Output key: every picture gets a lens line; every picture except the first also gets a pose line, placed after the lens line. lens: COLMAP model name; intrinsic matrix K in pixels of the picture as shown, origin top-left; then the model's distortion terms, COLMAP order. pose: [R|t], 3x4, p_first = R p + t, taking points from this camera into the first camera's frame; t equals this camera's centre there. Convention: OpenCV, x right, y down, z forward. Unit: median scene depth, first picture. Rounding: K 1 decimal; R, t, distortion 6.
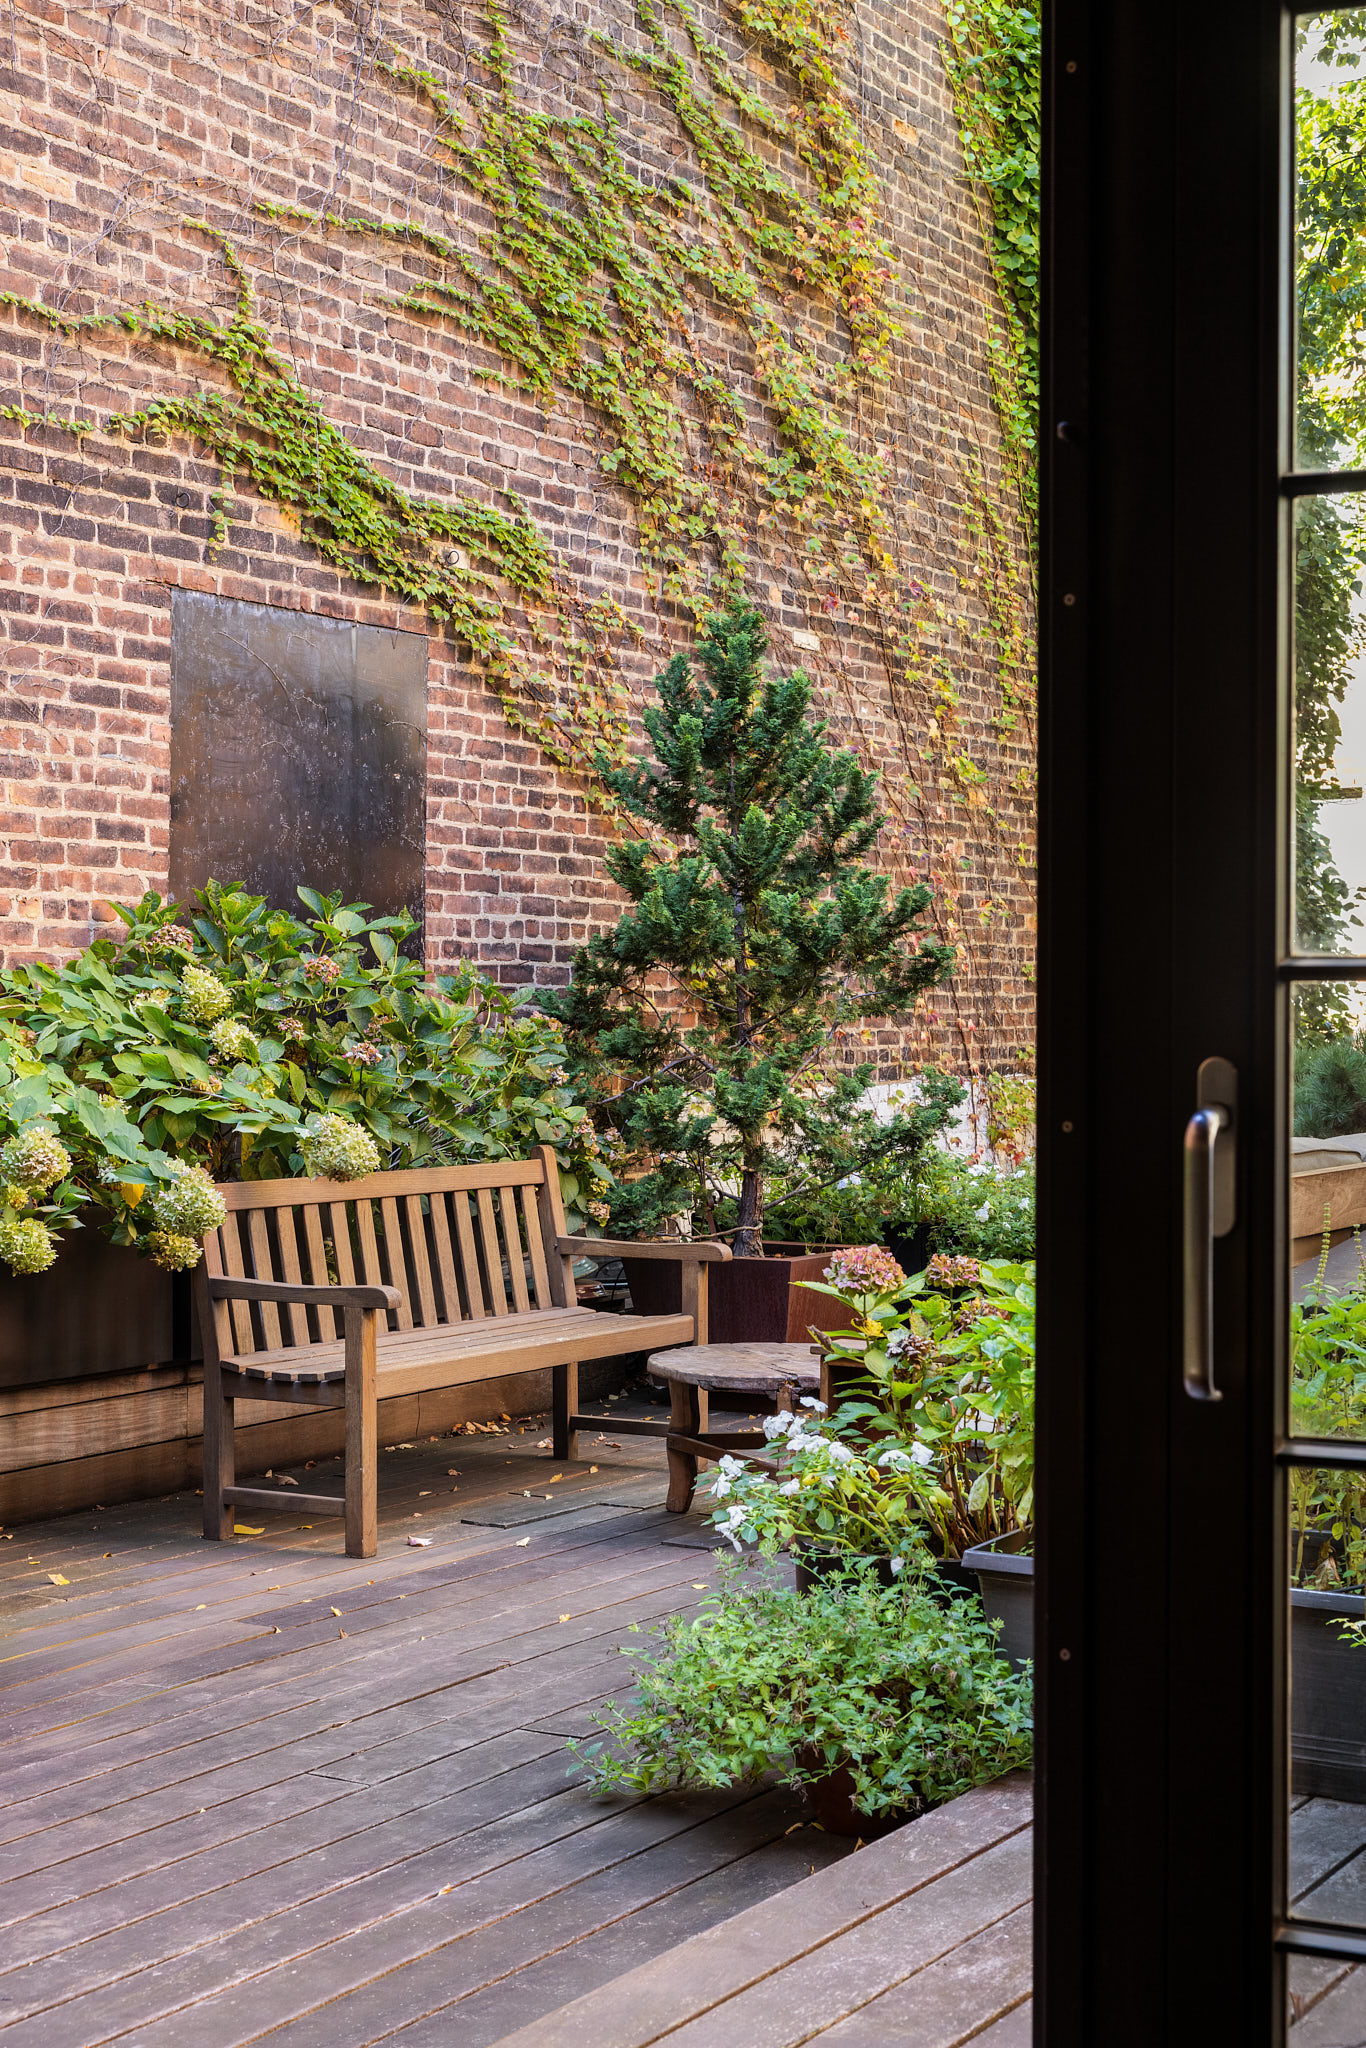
lens RADIAL K [[2943.7, 0, 681.8], [0, 2943.7, 1019.5], [0, 0, 1]] dist [0.019517, 0.000000]
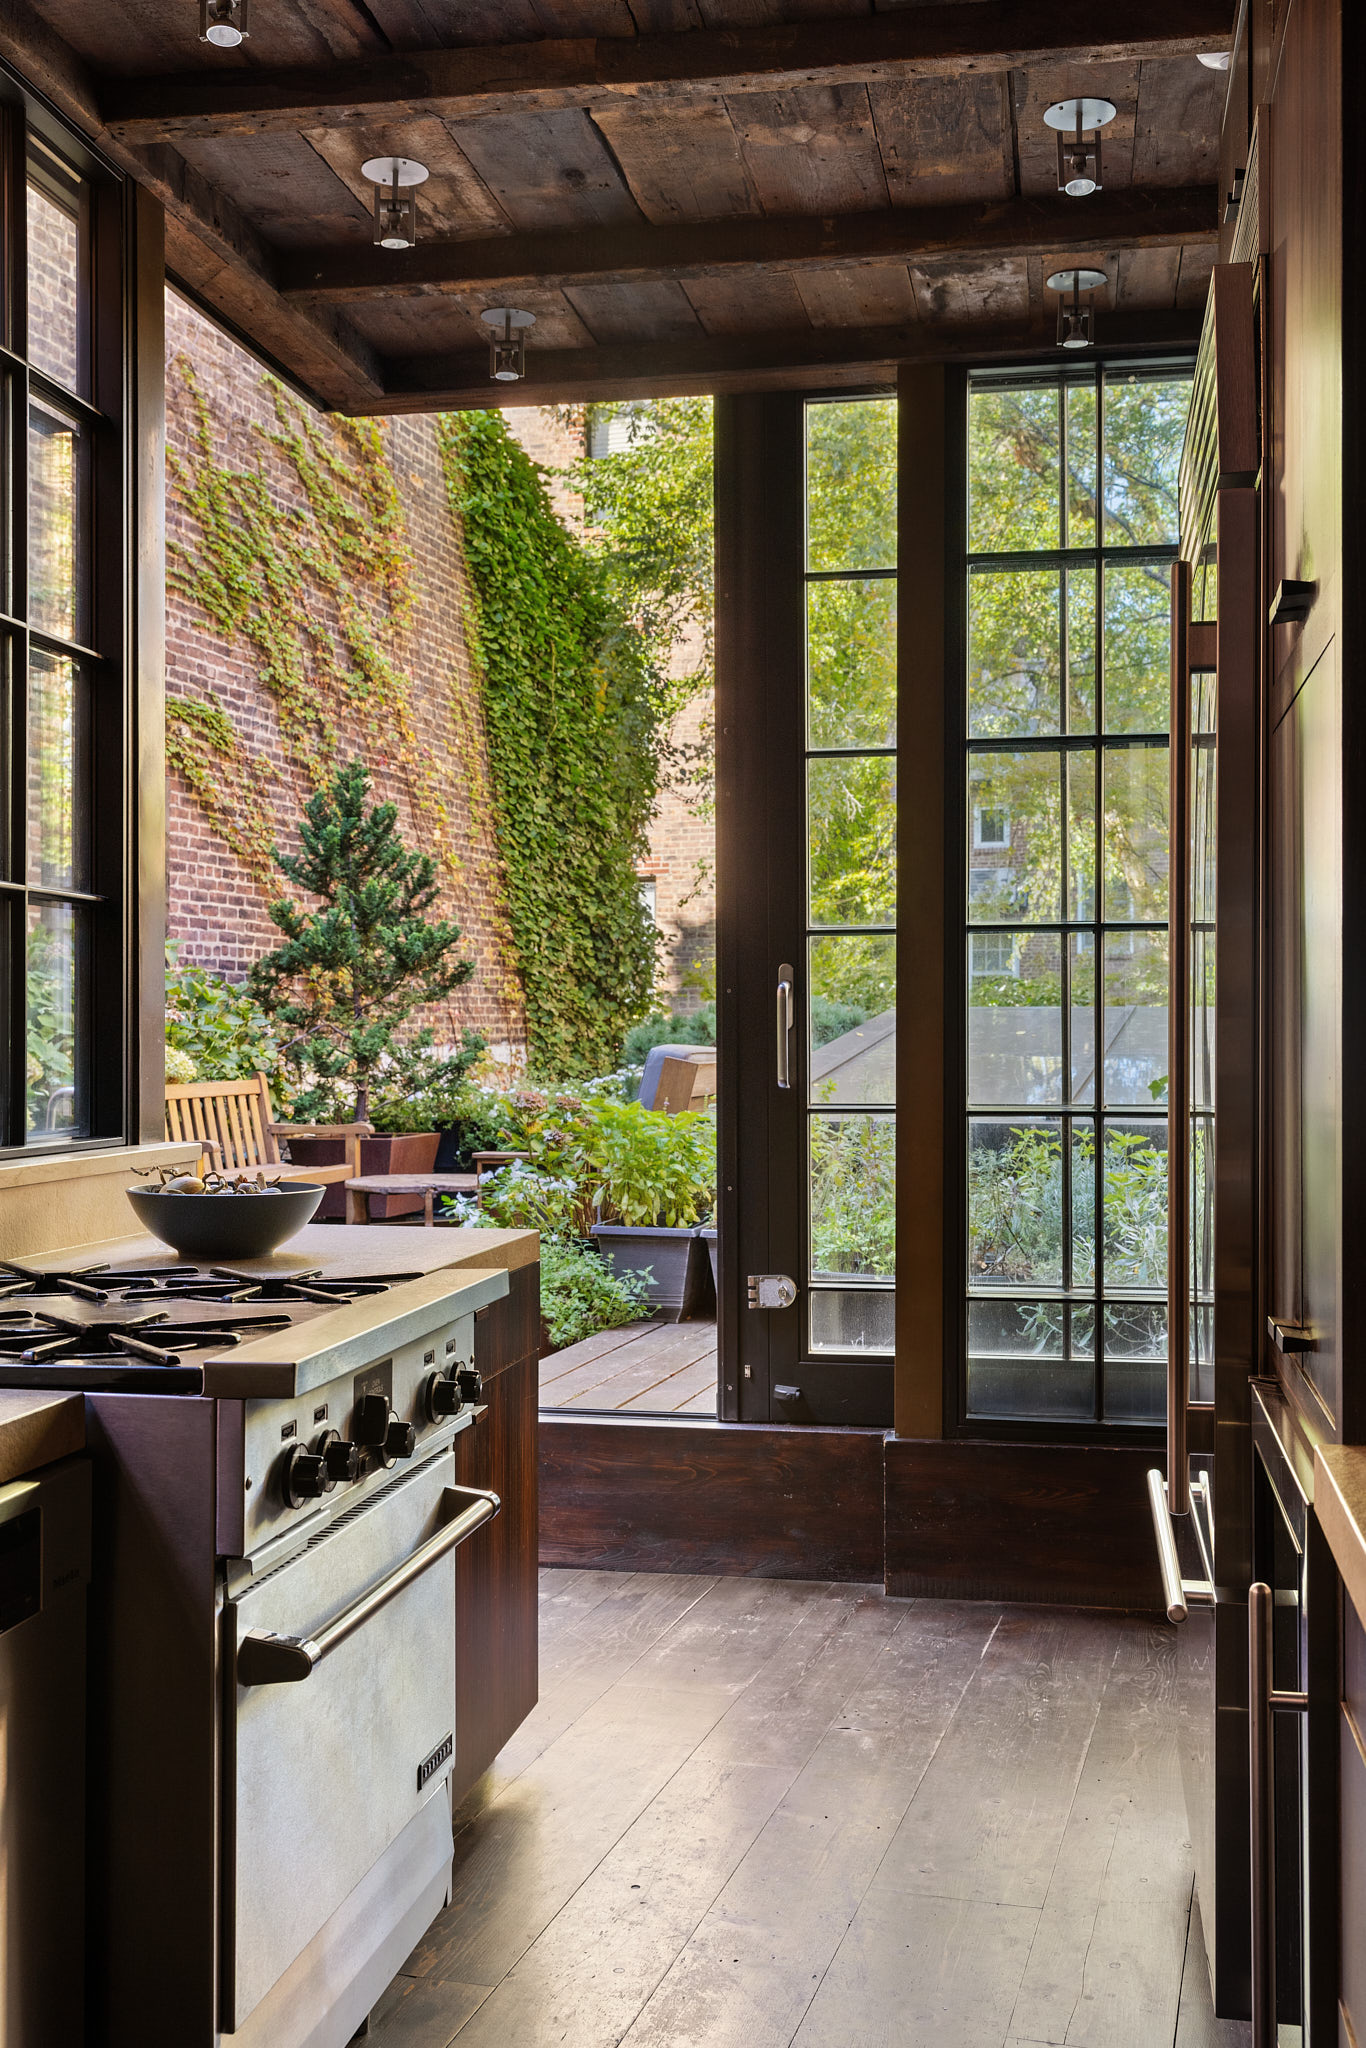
lens RADIAL K [[2086.0, 0, 683.3], [0, 2086.0, 1026.8], [0, 0, 1]] dist [0.009150, 0.000000]
pose [[0.965008, -0.007021, 0.262127, -0.110393], [0.008729, 0.999948, -0.005356, 0.021383], [-0.262075, 0.007457, 0.965019, -0.222784]]
